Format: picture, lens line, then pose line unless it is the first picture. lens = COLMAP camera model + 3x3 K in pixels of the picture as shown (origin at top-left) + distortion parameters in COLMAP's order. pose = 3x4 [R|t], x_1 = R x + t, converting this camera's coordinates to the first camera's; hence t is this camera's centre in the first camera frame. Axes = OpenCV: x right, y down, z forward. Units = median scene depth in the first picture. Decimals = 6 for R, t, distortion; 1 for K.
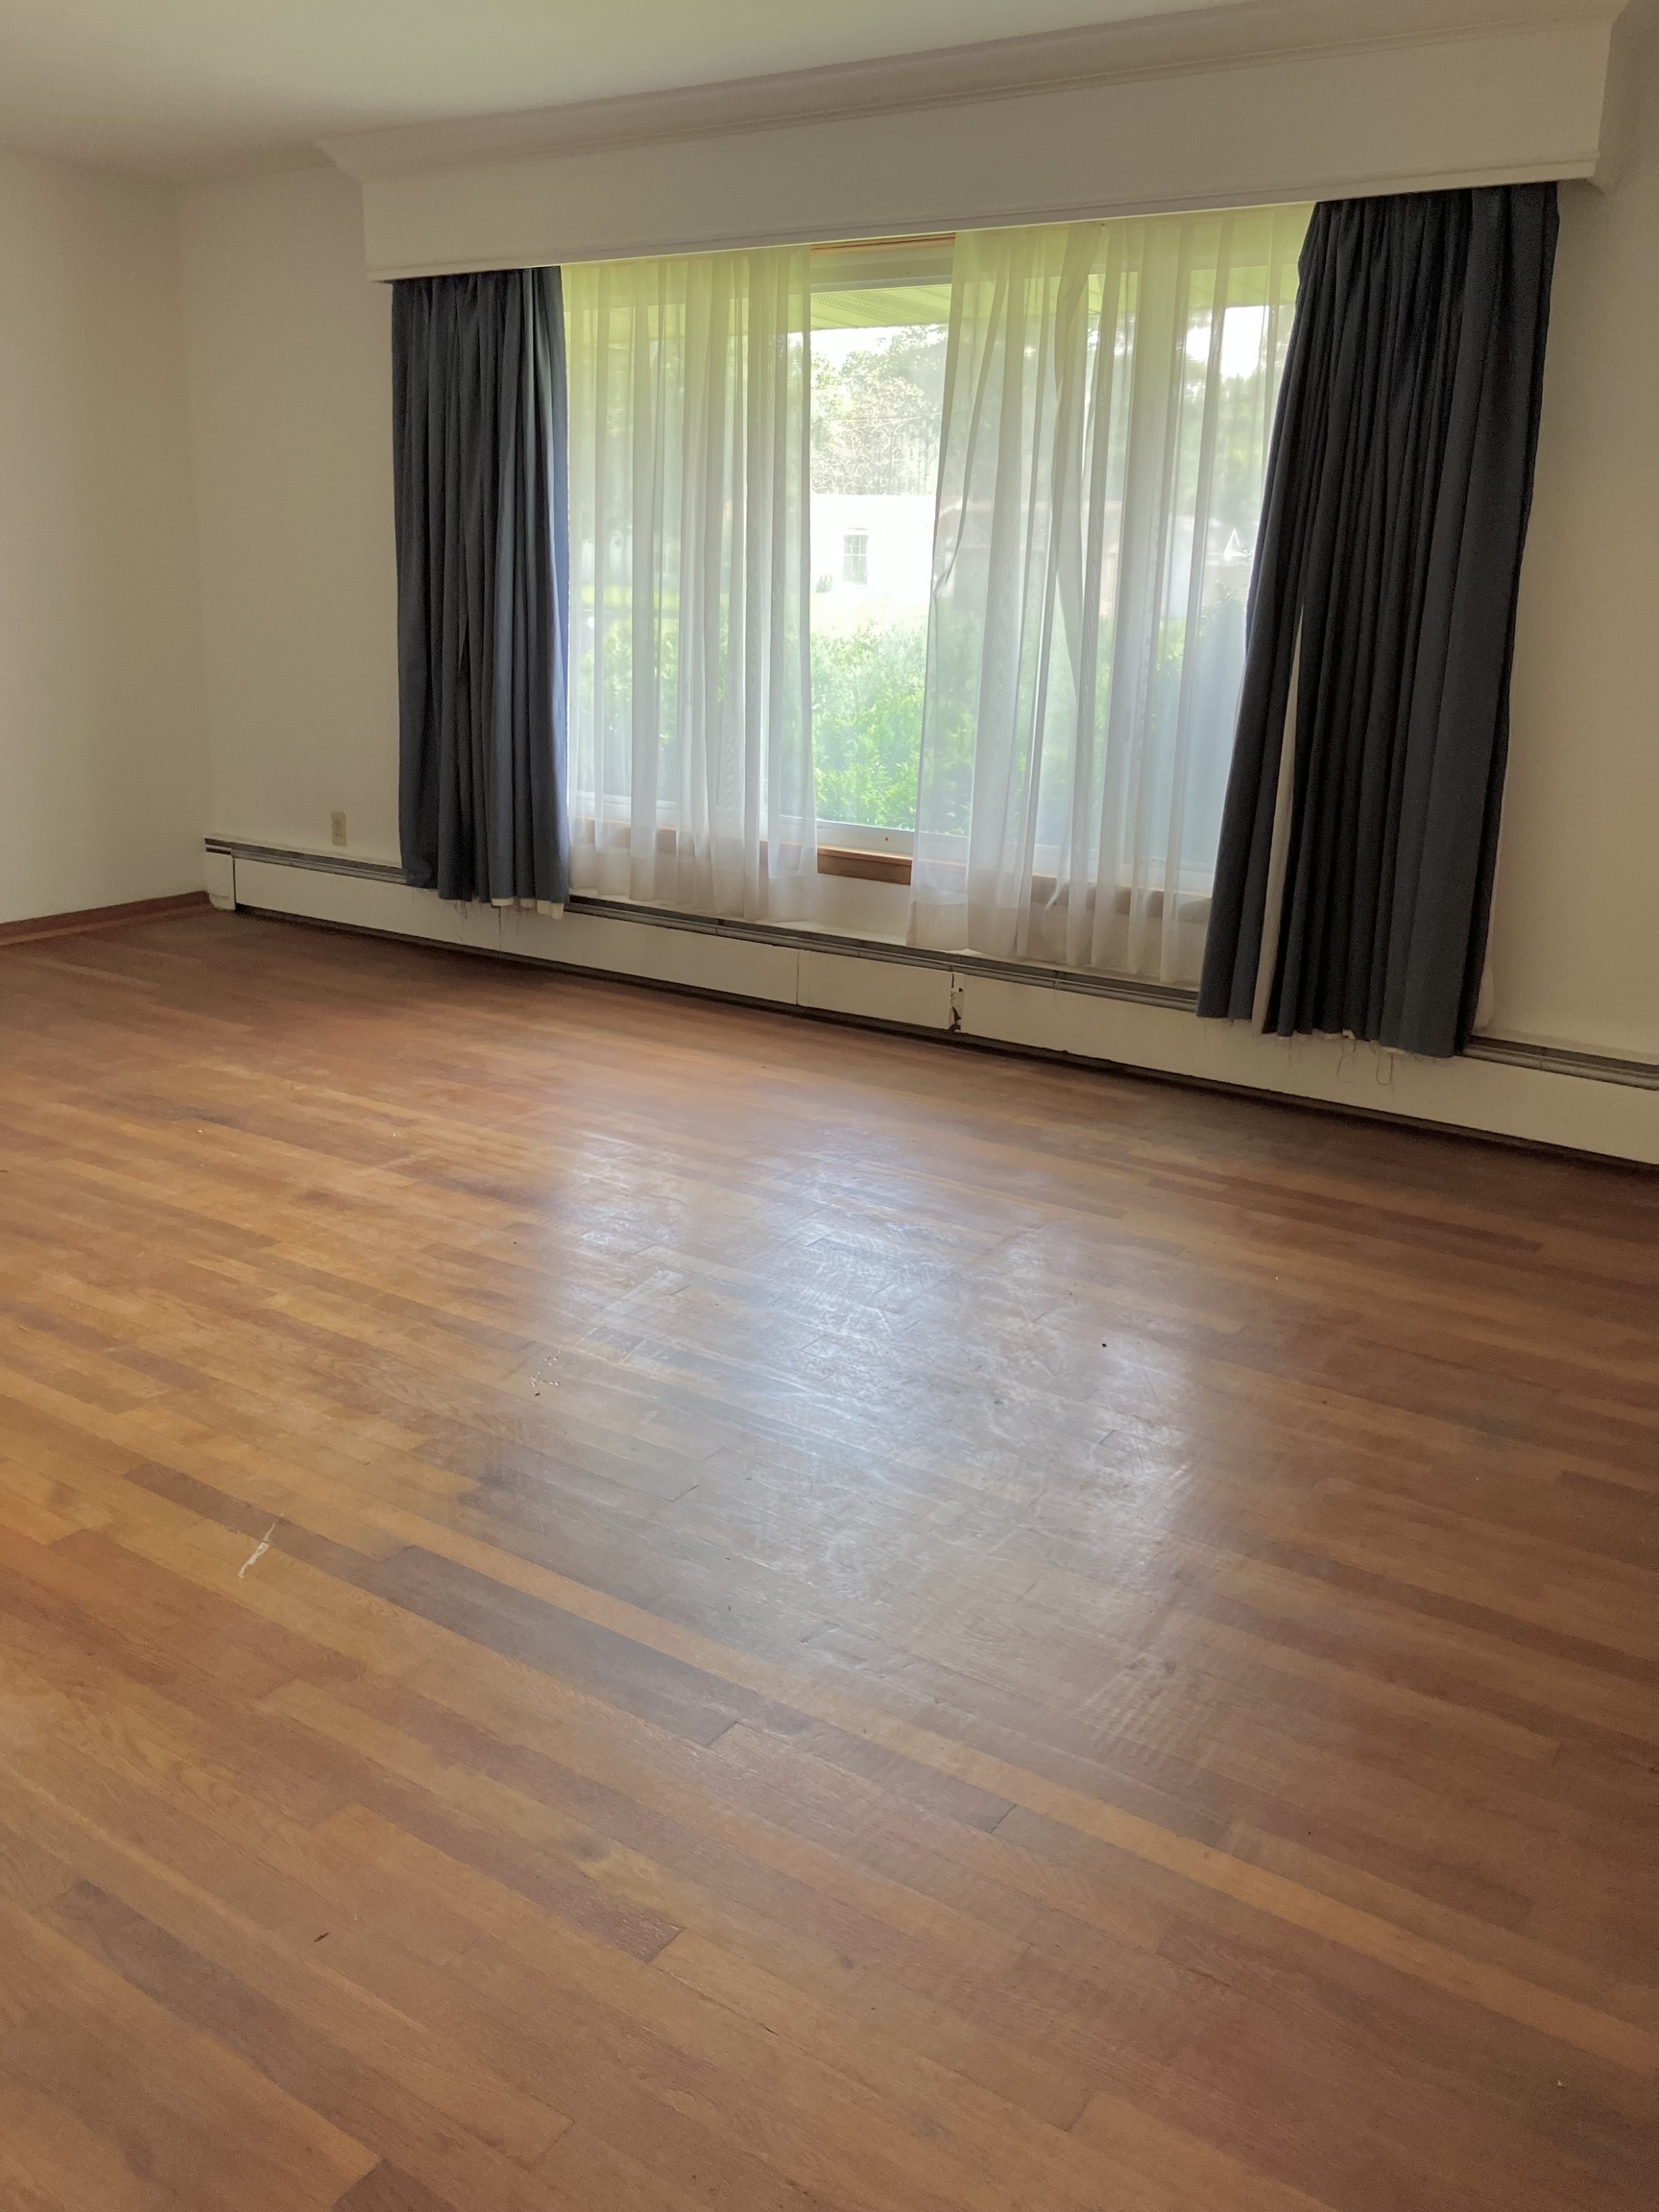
lens RADIAL K [[1808.4, 0, 832.5], [0, 1808.4, 1102.7], [0, 0, 1]] dist [0.014680, -0.008309]
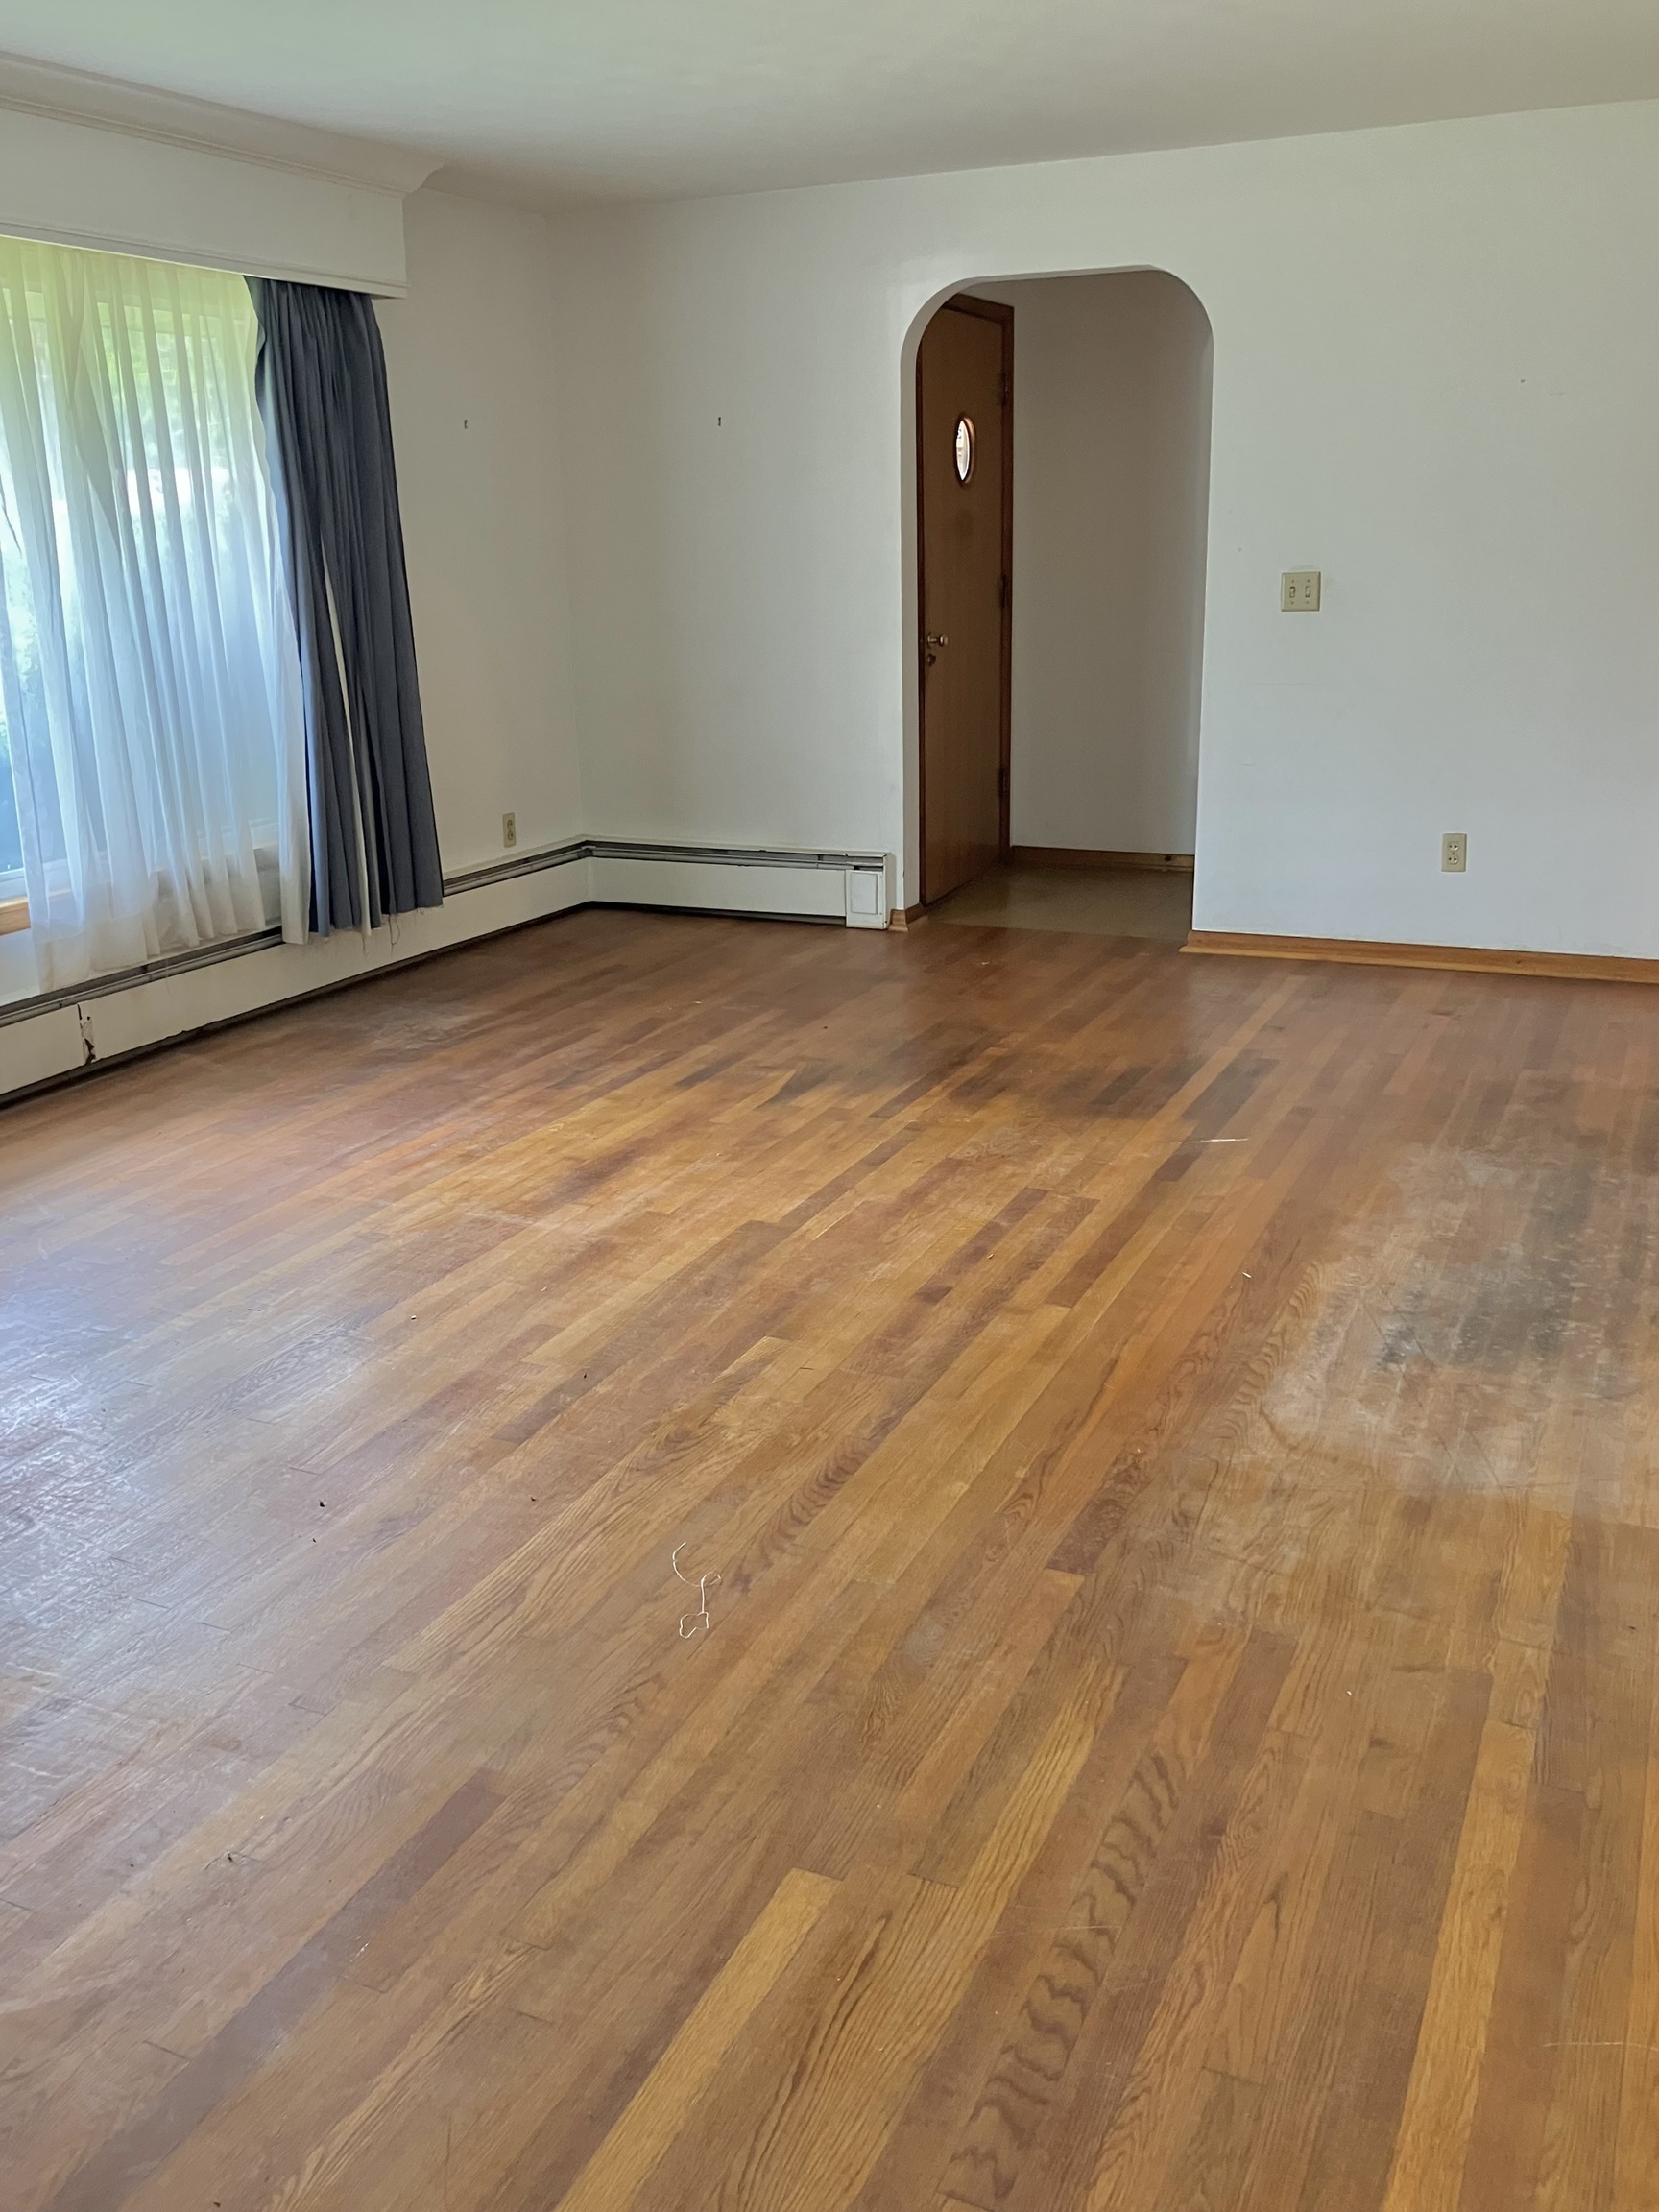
lens RADIAL K [[1876.4, 0, 833.4], [0, 1876.4, 1108.0], [0, 0, 1]] dist [0.021346, 0.004369]
pose [[-0.158066, -0.317576, 0.934966, -1.211937], [0.287725, 0.890966, 0.351274, -0.330602], [-0.944579, 0.324537, -0.049457, 0.883246]]
